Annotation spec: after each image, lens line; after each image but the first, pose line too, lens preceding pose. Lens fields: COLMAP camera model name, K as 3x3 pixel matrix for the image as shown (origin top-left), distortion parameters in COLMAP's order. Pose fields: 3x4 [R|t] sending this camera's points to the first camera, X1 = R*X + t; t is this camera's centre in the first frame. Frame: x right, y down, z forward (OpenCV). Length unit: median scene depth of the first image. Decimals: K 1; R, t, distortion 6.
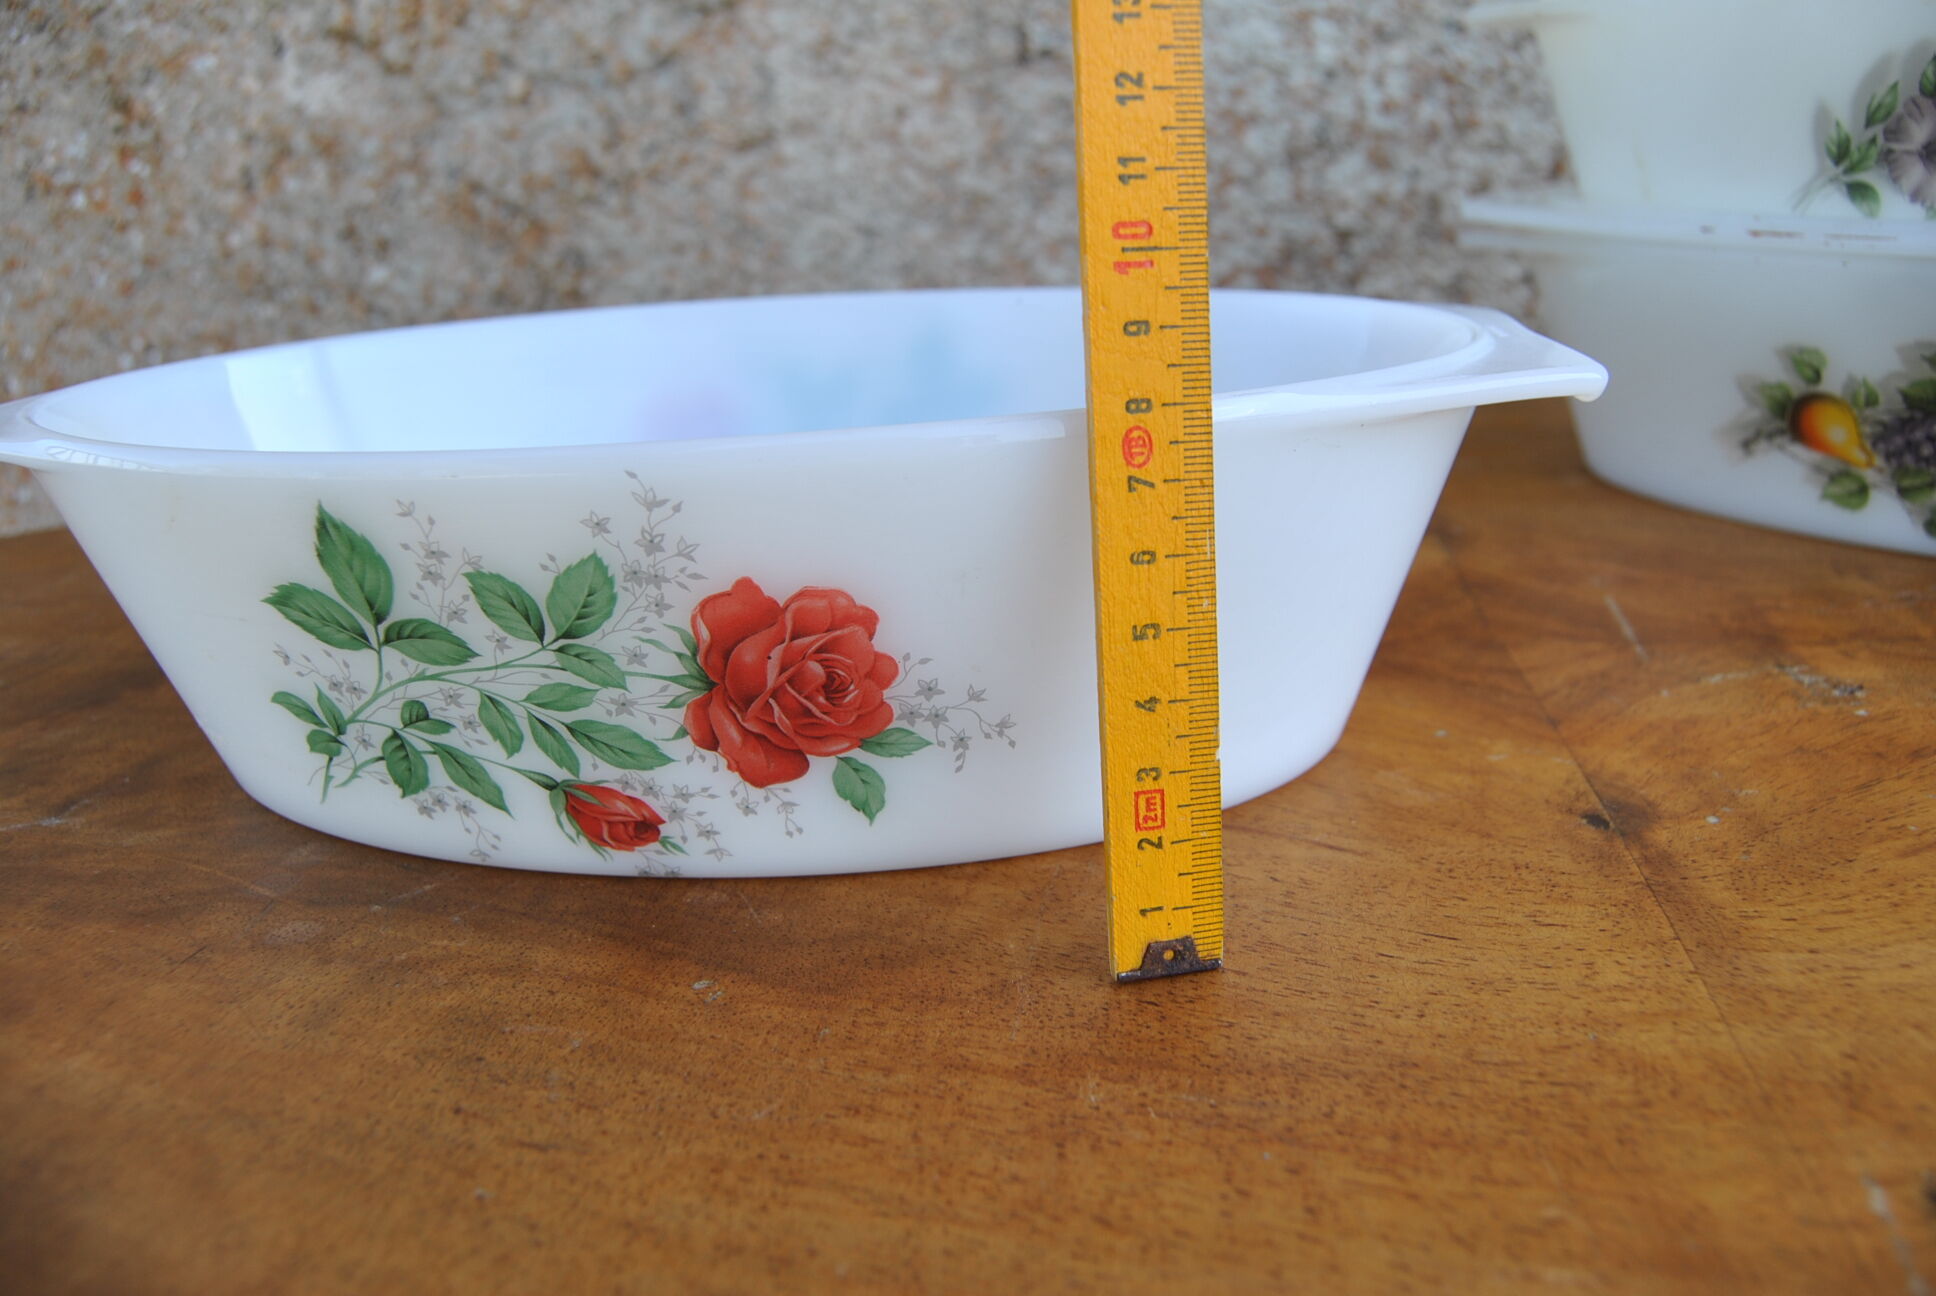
lens RADIAL K [[1447.0, 0, 983.5], [0, 1447.0, 644.0], [0, 0, 1]] dist [-0.108253, 0.044864]
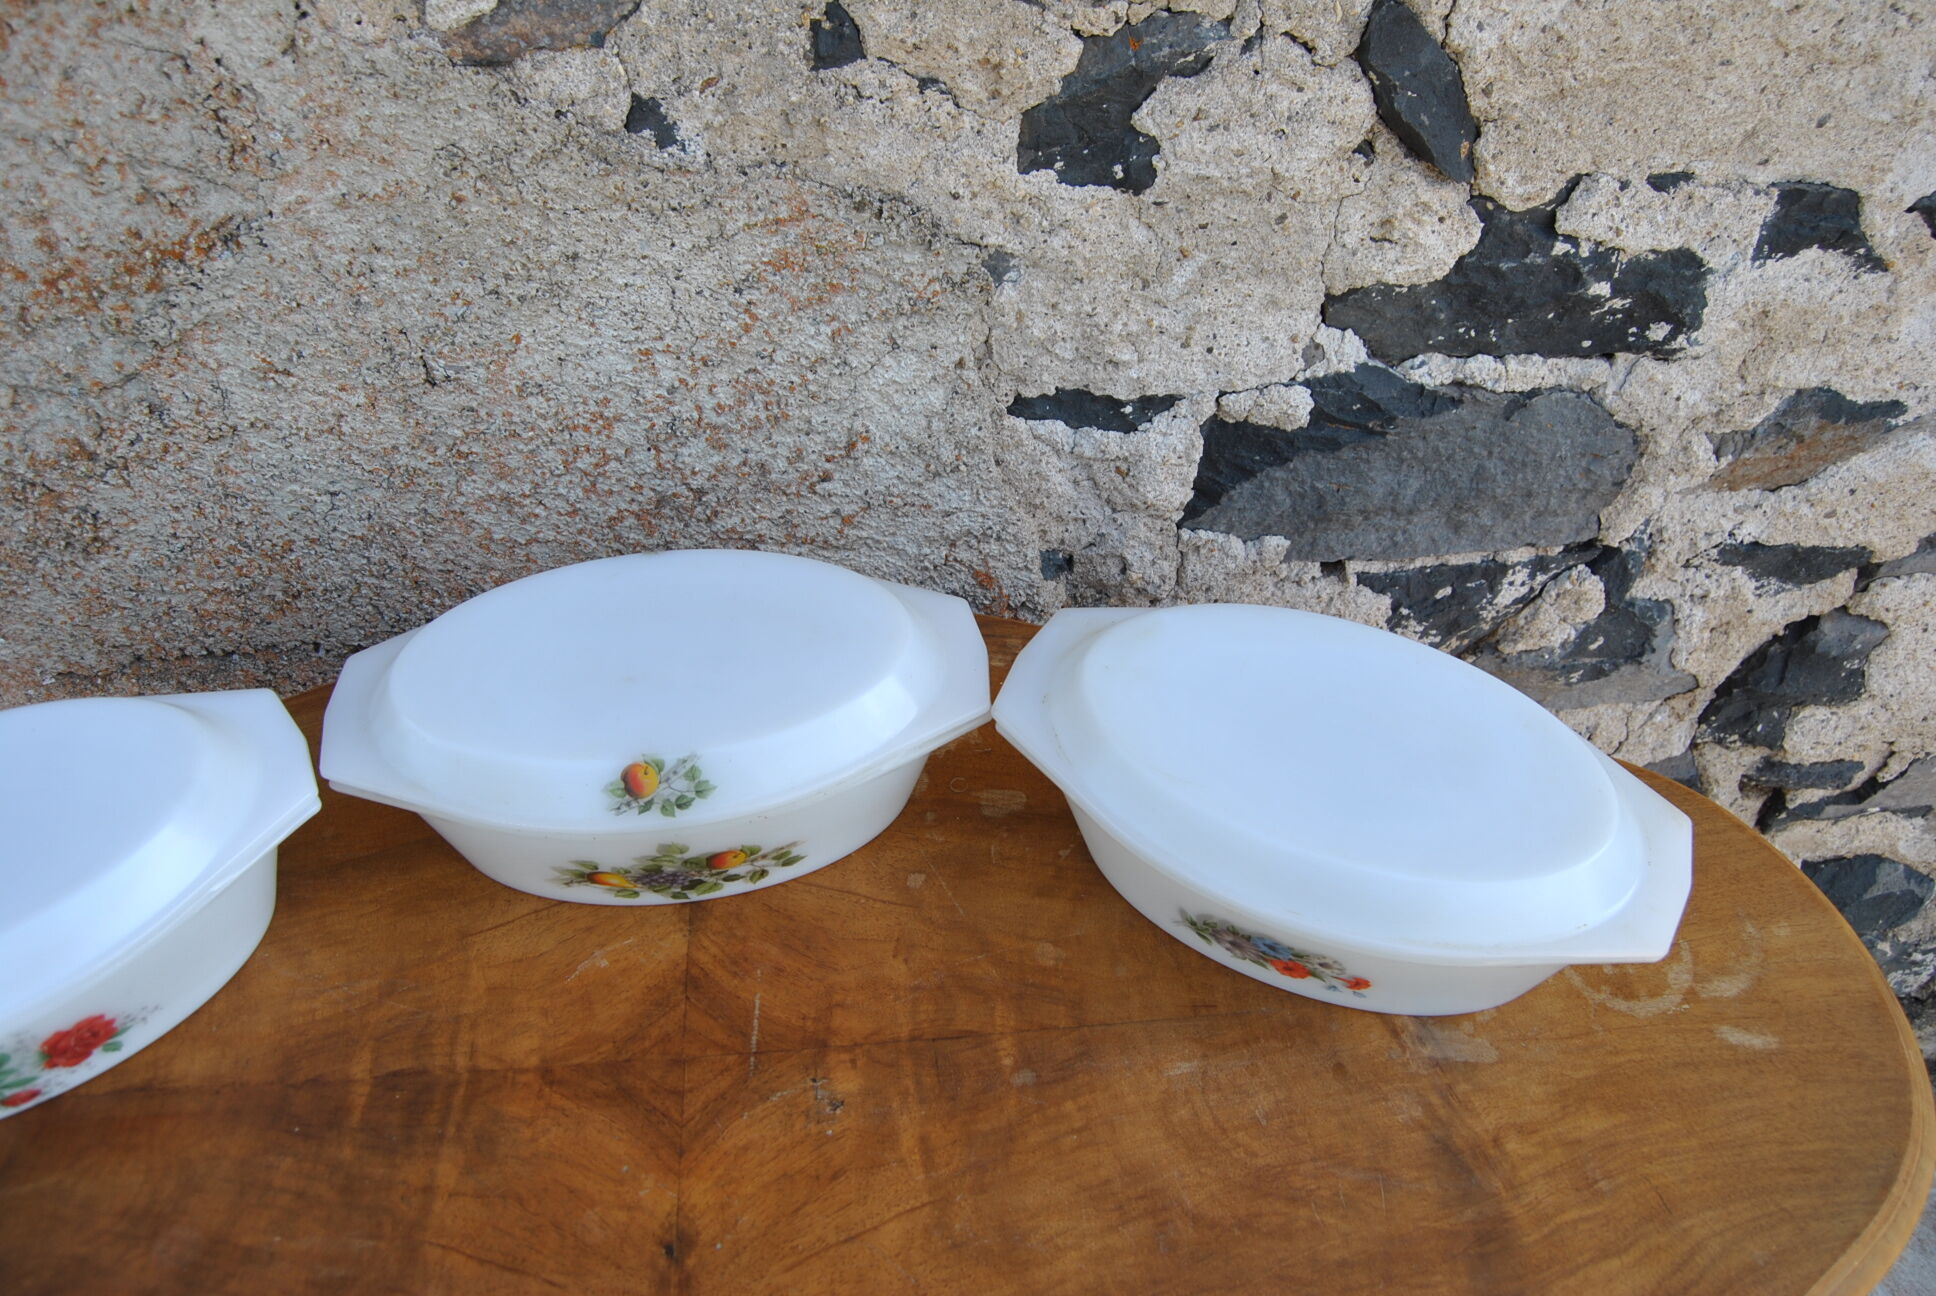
lens RADIAL K [[1497.7, 0, 986.2], [0, 1497.7, 631.3], [0, 0, 1]] dist [-0.097813, 0.038398]
pose [[0.973634, -0.100972, 0.204554, 0.225039], [0.020355, 0.931581, 0.362963, -0.692380], [-0.227208, -0.349229, 0.909074, -0.391100]]
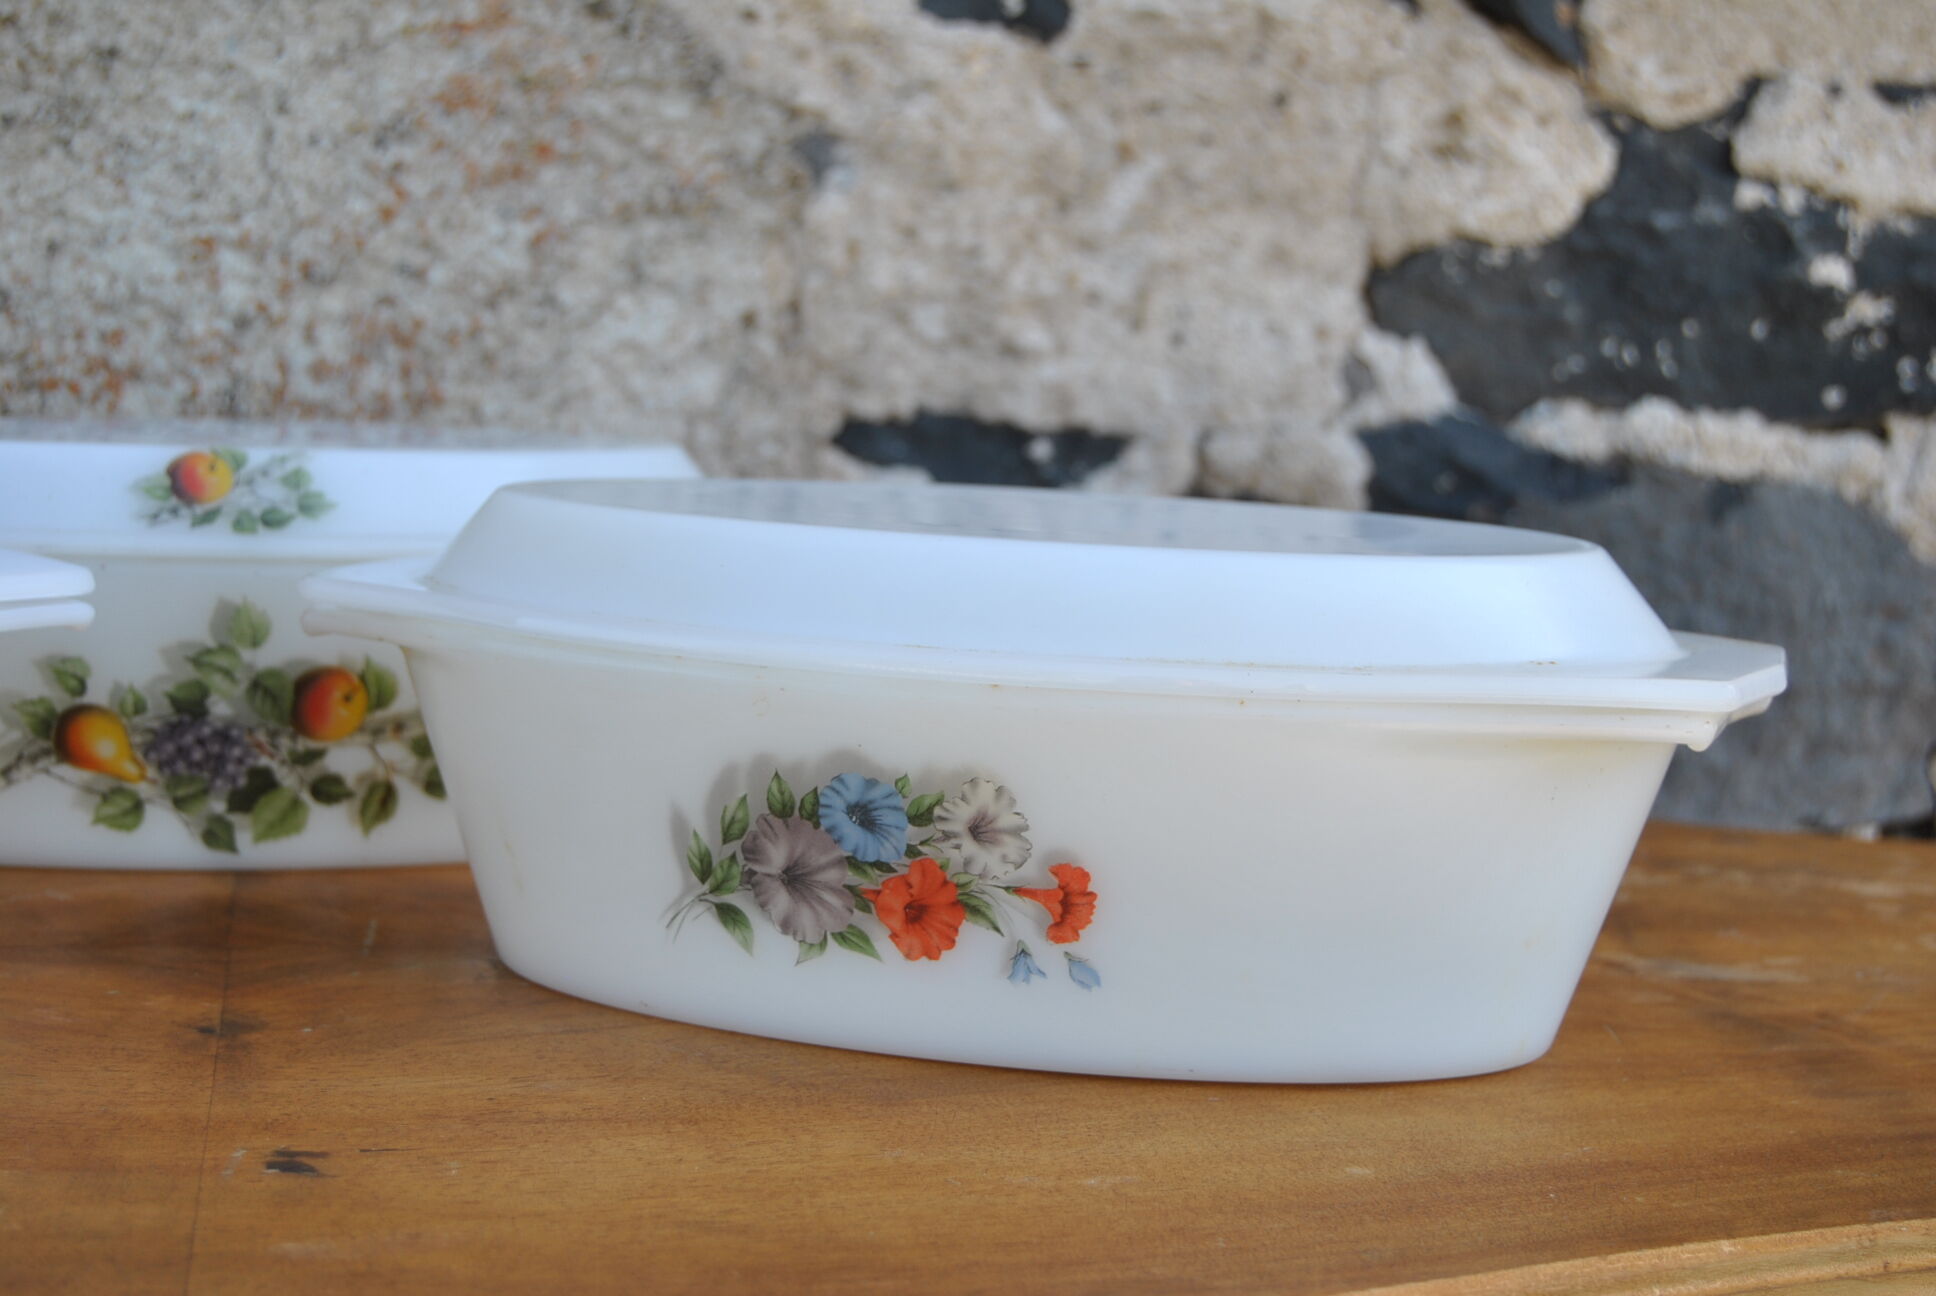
lens RADIAL K [[3555.4, 0, 987.0], [0, 3555.4, 646.7], [0, 0, 1]] dist [-0.015248, -0.092224]
pose [[0.949949, 0.054689, 0.307581, 0.054250], [0.022289, 0.970185, -0.241340, 0.218511], [-0.311609, 0.236116, 0.920407, -0.790775]]
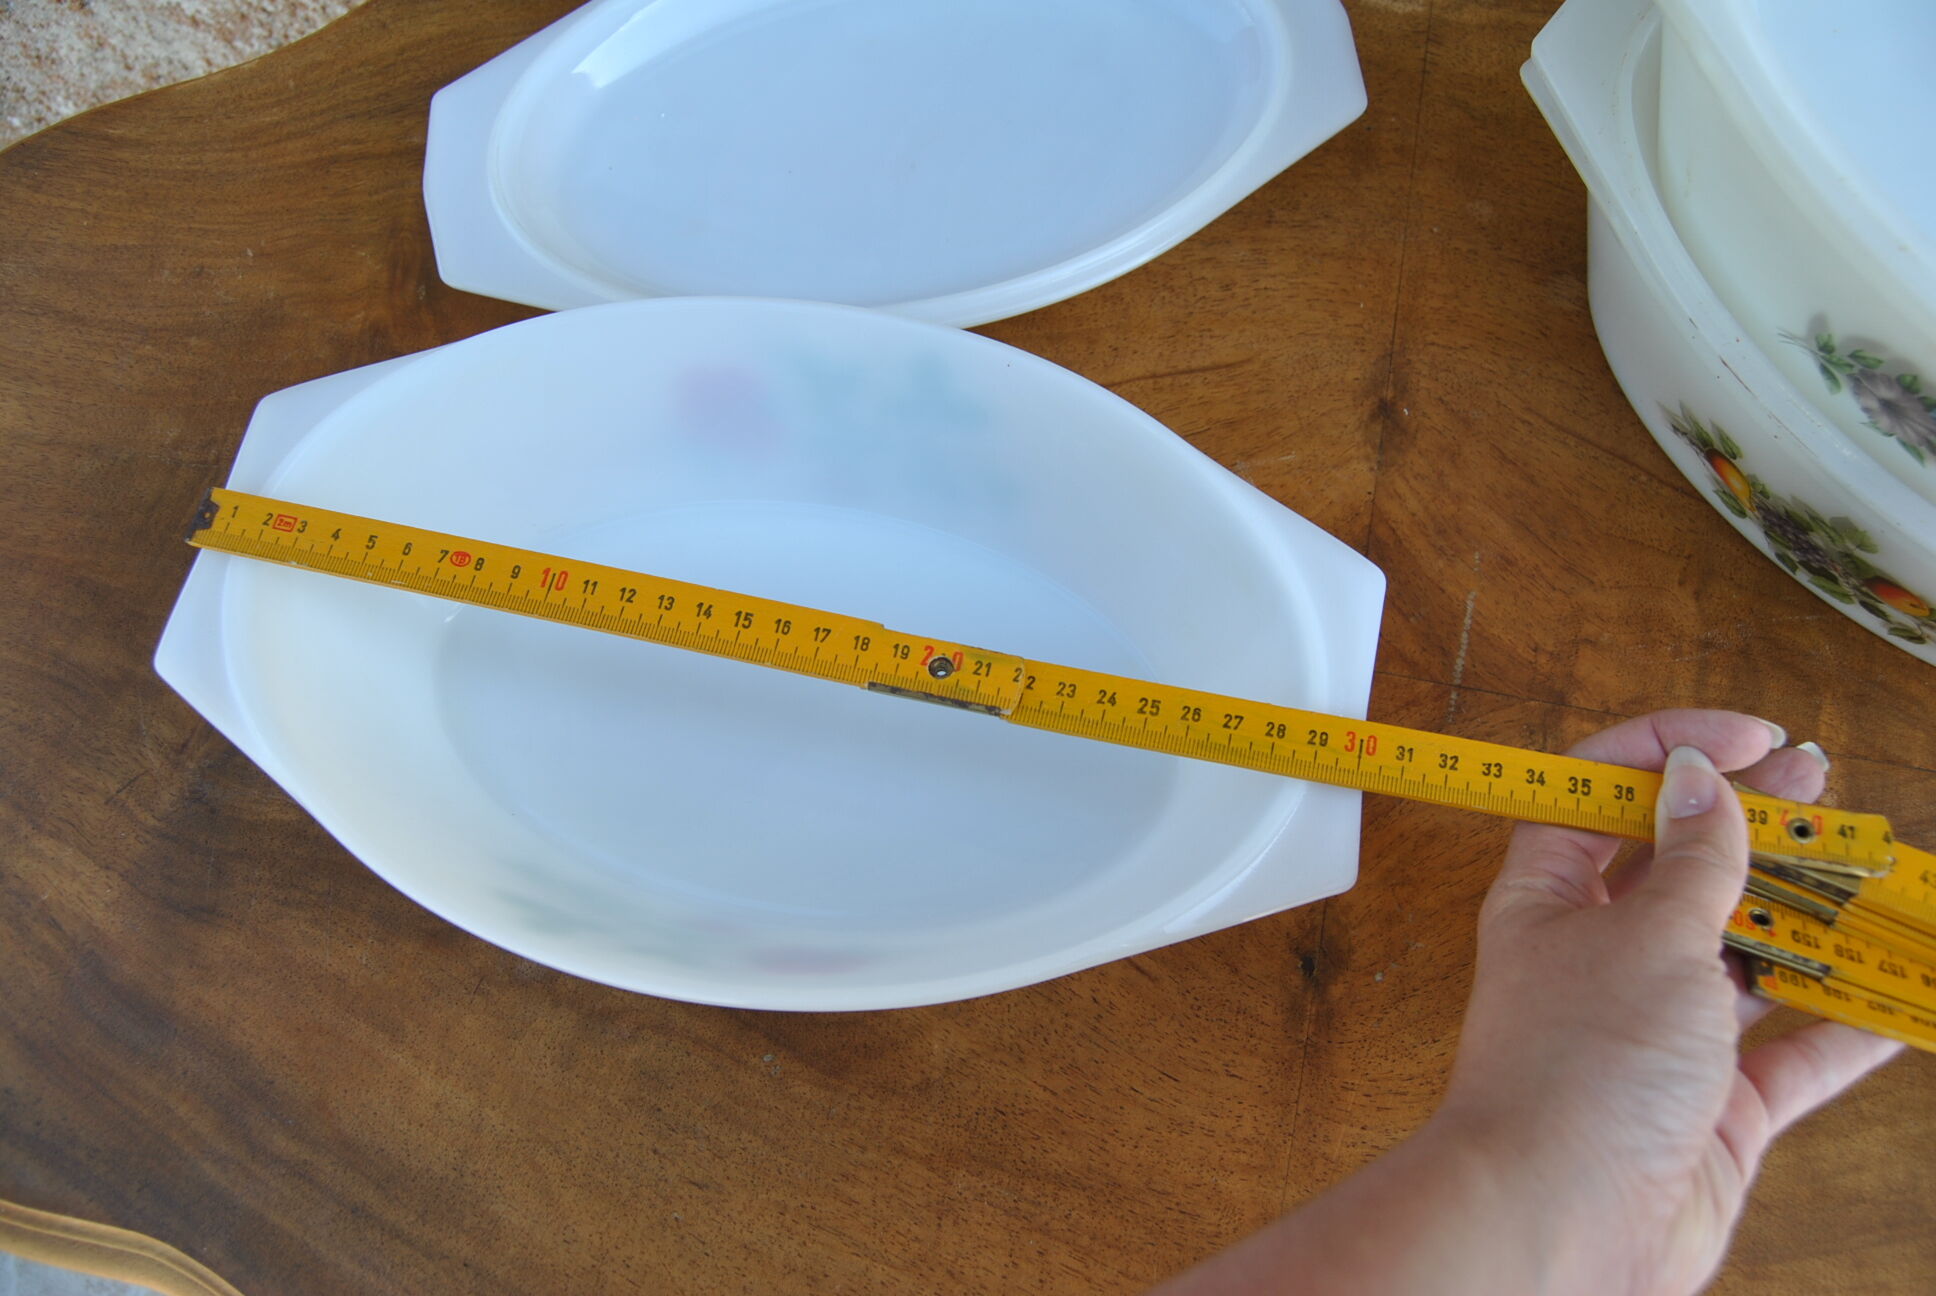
lens RADIAL K [[1483.5, 0, 987.2], [0, 1483.5, 628.0], [0, 0, 1]] dist [-0.103097, 0.041192]
pose [[0.996473, 0.082264, -0.016535, 0.026230], [-0.041440, 0.653820, 0.755514, -0.565784], [0.072963, -0.752165, 0.654923, 0.067955]]
